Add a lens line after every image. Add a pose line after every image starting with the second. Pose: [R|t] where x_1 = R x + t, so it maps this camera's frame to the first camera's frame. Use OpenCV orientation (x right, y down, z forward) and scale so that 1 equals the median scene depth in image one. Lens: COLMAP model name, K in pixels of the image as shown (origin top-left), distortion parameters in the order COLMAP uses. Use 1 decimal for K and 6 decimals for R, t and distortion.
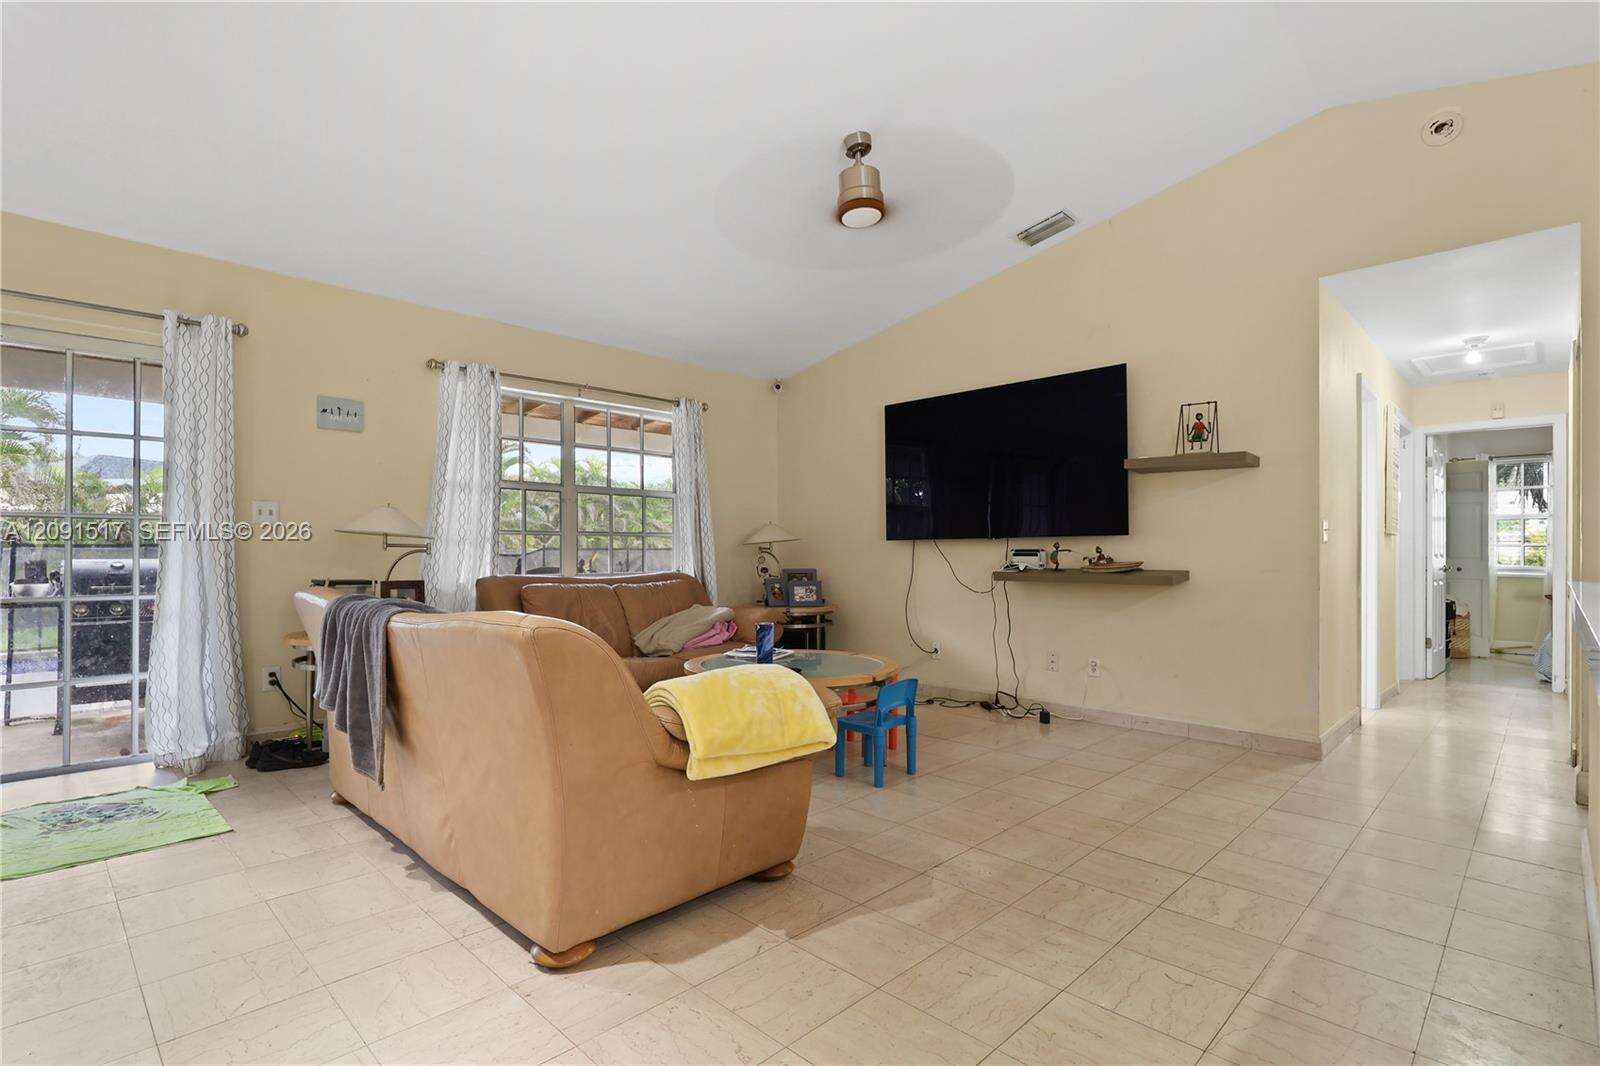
lens RADIAL K [[758.9, 0, 799.3], [0, 758.9, 546.6], [0, 0, 1]] dist [-0.002764, 0.000011]
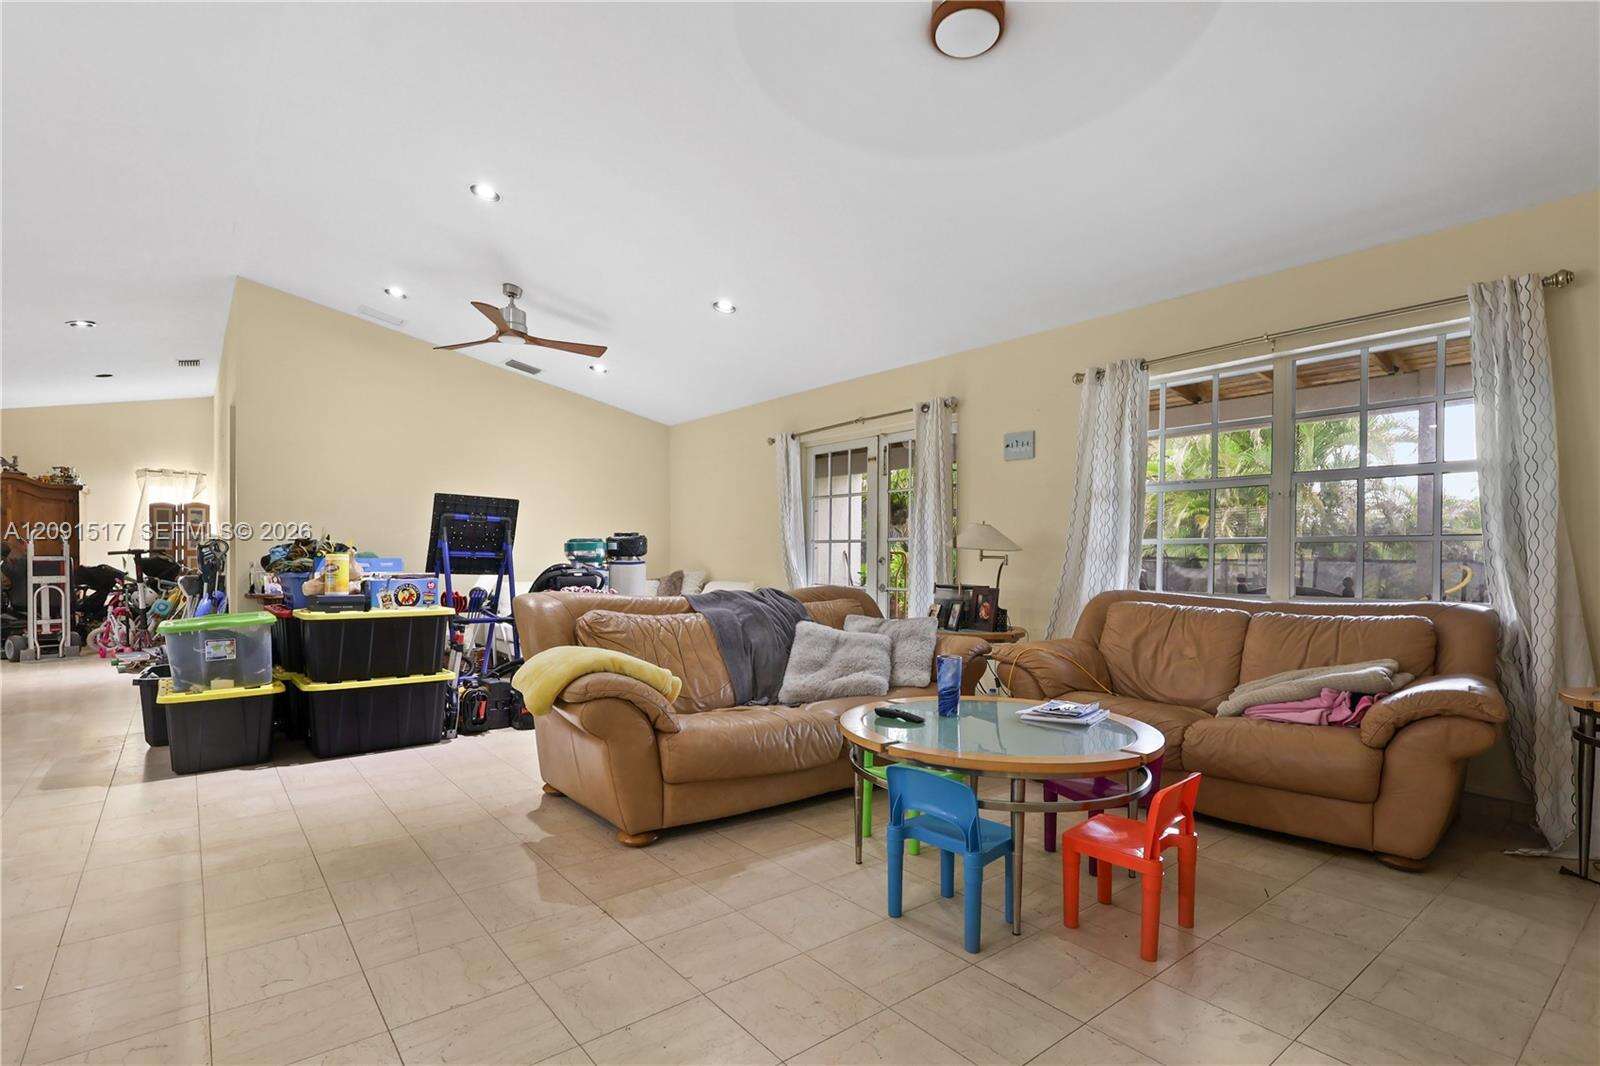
lens RADIAL K [[788.2, 0, 793.6], [0, 788.2, 564.2], [0, 0, 1]] dist [-0.002910, -0.000674]
pose [[-0.132532, -0.000245, -0.991179, 0.608609], [-0.004121, 0.999991, 0.000304, 0.008671], [0.991170, 0.004125, -0.132532, 0.767378]]
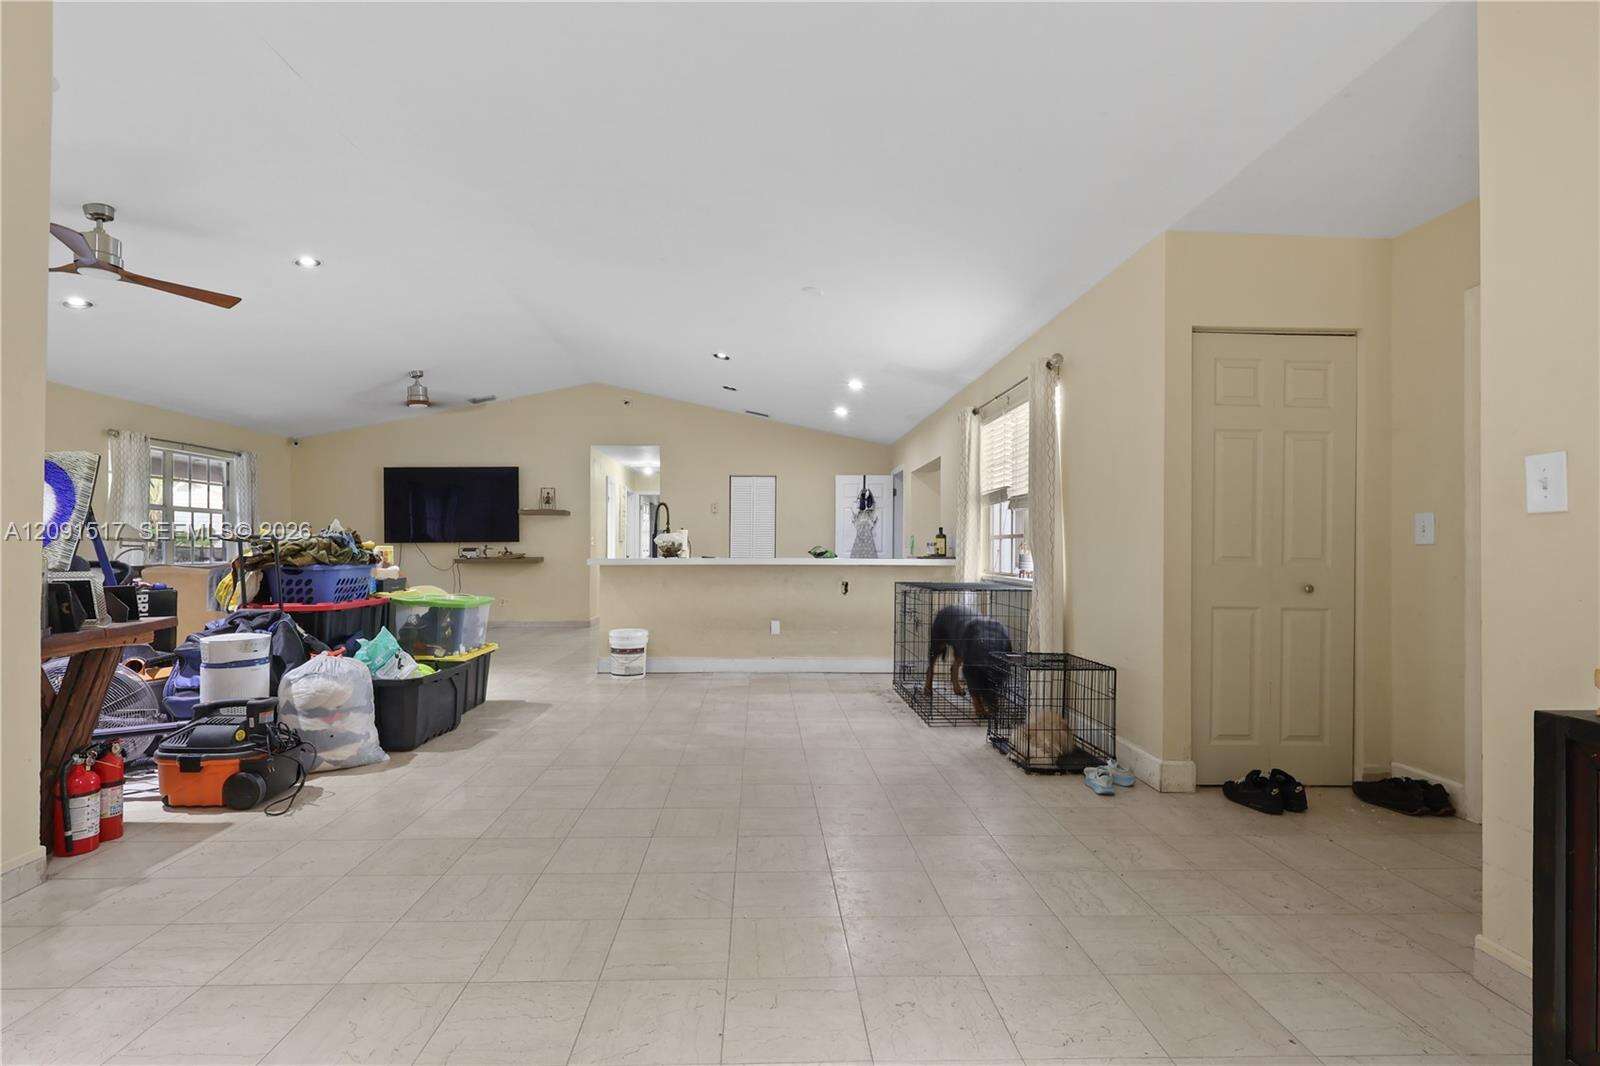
lens RADIAL K [[769.0, 0, 783.9], [0, 769.0, 545.9], [0, 0, 1]] dist [-0.001729, 0.000437]
pose [[0.686598, 0.003455, 0.727029, -0.688525], [-0.002880, 0.999994, -0.002033, -0.000792], [-0.727031, -0.000698, 0.686604, -1.148744]]
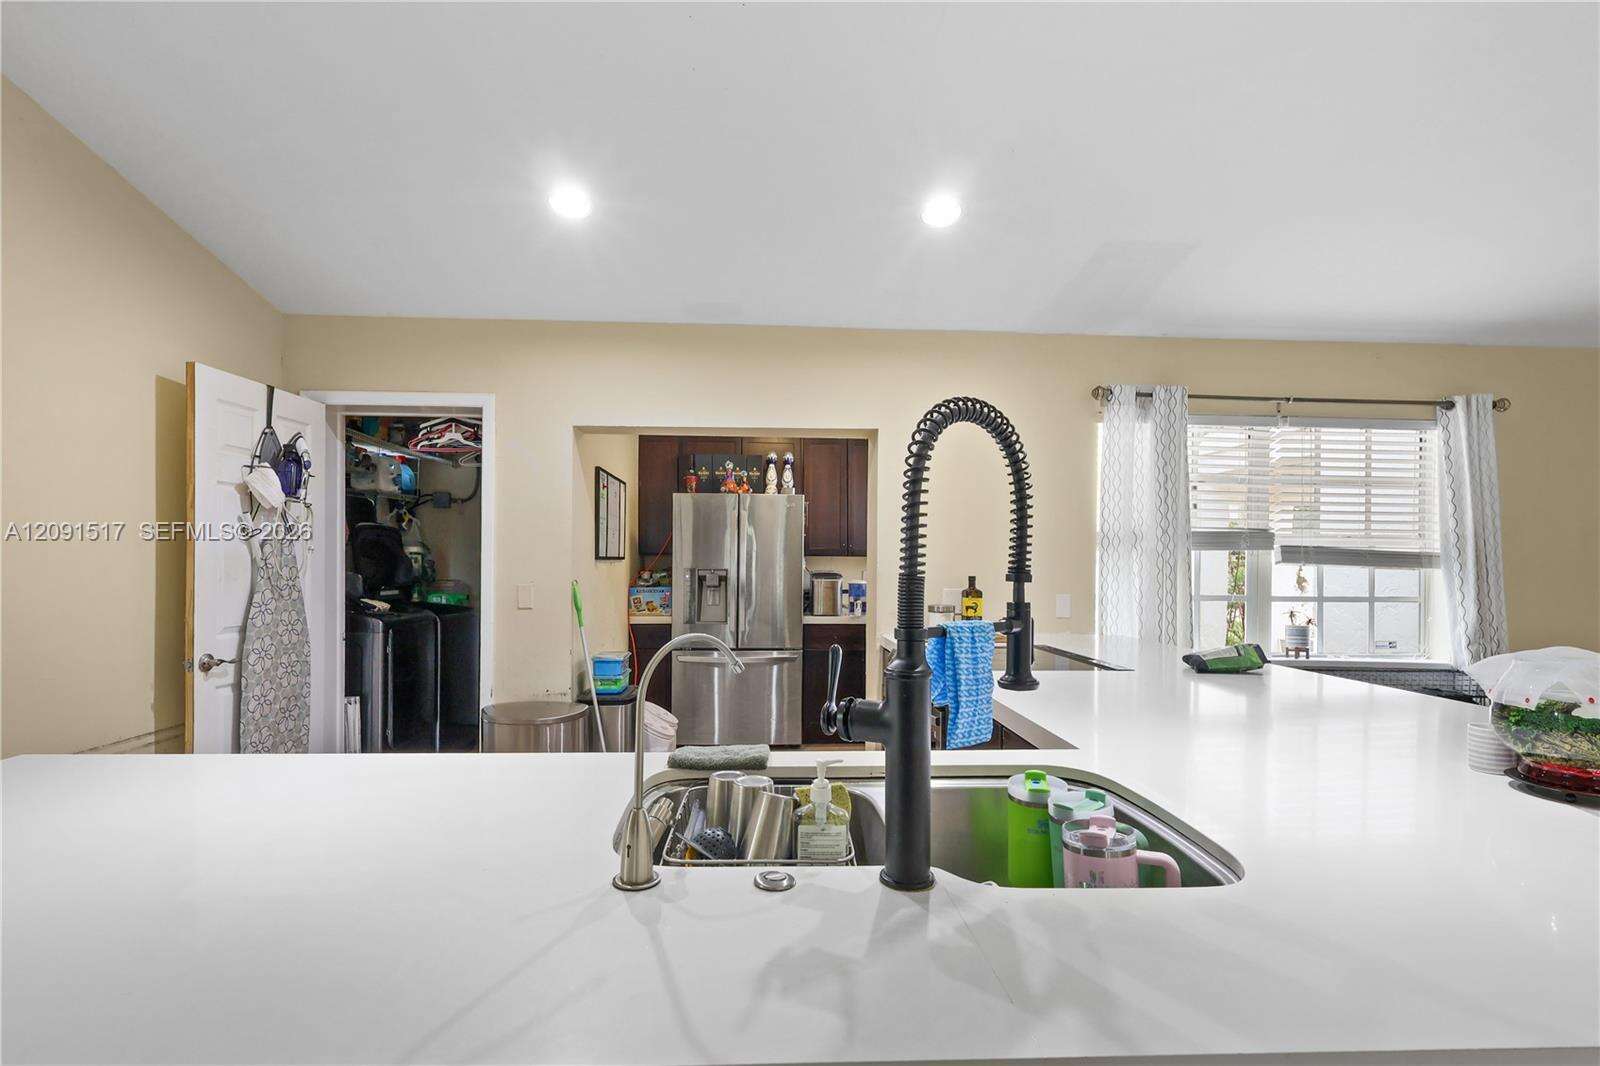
lens RADIAL K [[767.4, 0, 792.2], [0, 767.4, 566.7], [0, 0, 1]] dist [-0.000481, 0.000144]
pose [[-0.734286, -0.015388, 0.678666, 0.291699], [-0.013961, 0.999874, 0.007566, -0.056975], [-0.678697, -0.003919, -0.734408, 0.447732]]
